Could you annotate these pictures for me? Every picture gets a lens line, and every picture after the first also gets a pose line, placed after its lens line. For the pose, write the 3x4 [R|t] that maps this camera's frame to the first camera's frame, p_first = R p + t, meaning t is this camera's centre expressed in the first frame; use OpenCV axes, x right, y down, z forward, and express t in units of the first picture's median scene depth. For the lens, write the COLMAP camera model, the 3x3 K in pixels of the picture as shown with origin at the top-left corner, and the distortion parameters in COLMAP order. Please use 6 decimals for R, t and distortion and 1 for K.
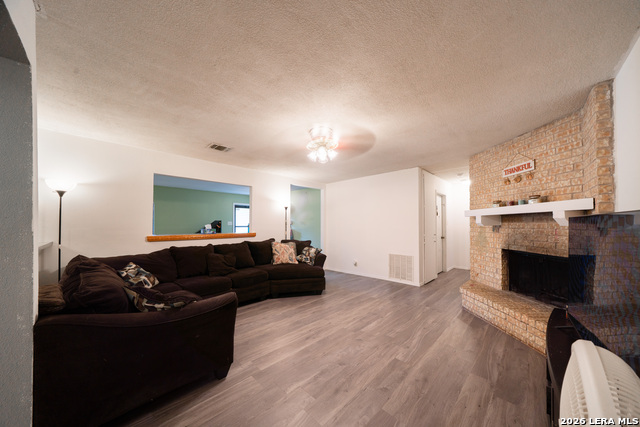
lens RADIAL K [[214.9, 0, 316.3], [0, 214.9, 222.8], [0, 0, 1]] dist [-0.009698, 0.000367]
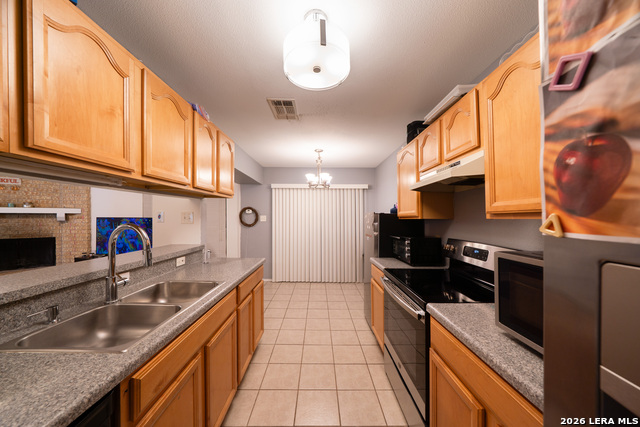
lens RADIAL K [[214.9, 0, 322.8], [0, 214.9, 216.4], [0, 0, 1]] dist [-0.009698, 0.000367]
pose [[-0.696763, 0.001885, 0.717299, -1.404571], [-0.002877, 0.999981, -0.005422, -0.014329], [-0.717295, -0.005841, -0.696745, 0.421513]]
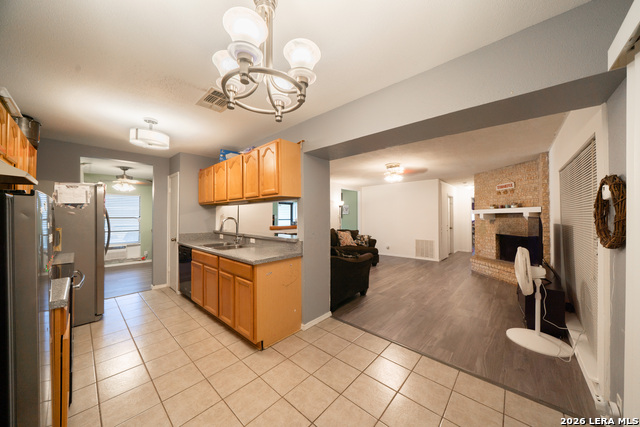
lens RADIAL K [[214.9, 0, 314.2], [0, 214.9, 214.5], [0, 0, 1]] dist [-0.009698, 0.000367]
pose [[0.999679, 0.001379, 0.025303, -0.570507], [-0.001282, 0.999992, -0.003868, -0.019073], [-0.025308, 0.003834, 0.999672, -0.608060]]
